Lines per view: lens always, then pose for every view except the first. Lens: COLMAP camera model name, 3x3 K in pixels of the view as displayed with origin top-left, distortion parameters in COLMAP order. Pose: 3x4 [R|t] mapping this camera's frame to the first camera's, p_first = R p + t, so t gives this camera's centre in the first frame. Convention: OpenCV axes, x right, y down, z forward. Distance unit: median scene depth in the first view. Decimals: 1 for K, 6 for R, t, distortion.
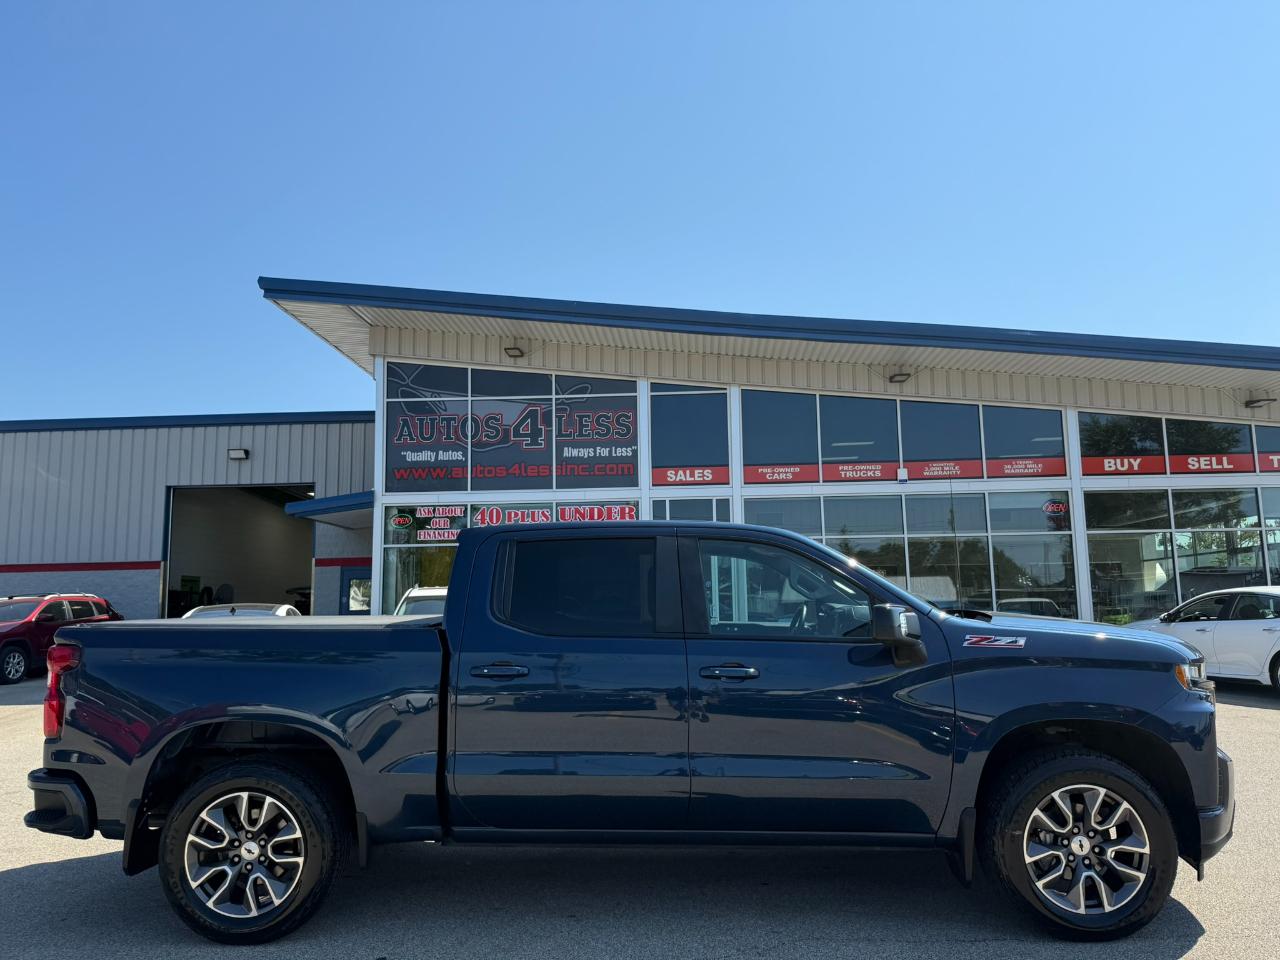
lens RADIAL K [[931.4, 0, 651.2], [0, 931.4, 473.0], [0, 0, 1]] dist [0.040944, -0.058847]
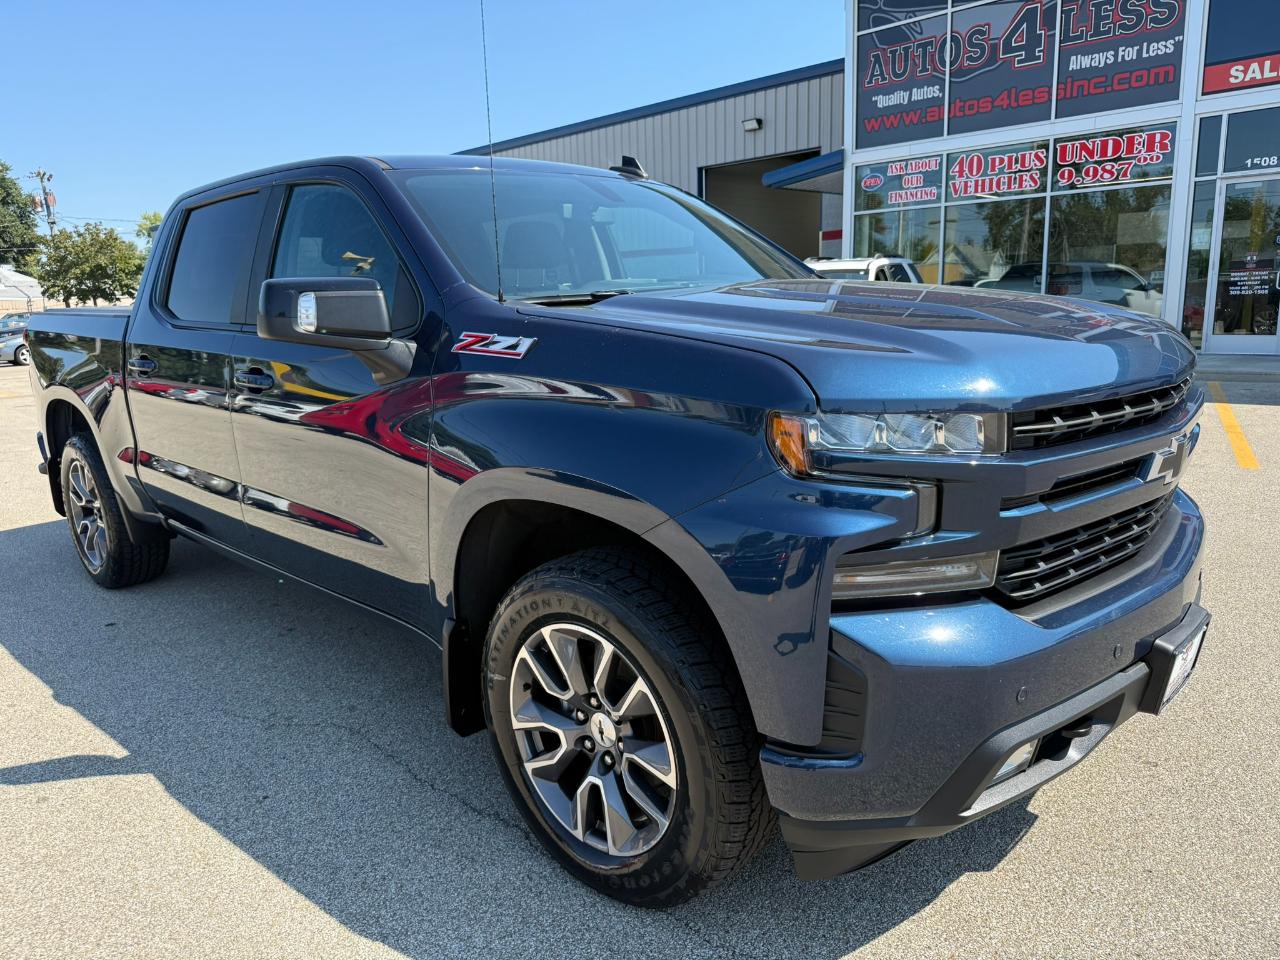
lens RADIAL K [[931.4, 0, 638.6], [0, 931.4, 486.3], [0, 0, 1]] dist [0.040944, -0.058847]
pose [[0.718186, 0.132410, -0.683137, 0.209417], [0.115420, 0.945462, 0.304597, 0.027756], [0.686212, -0.297604, 0.663735, 0.180808]]
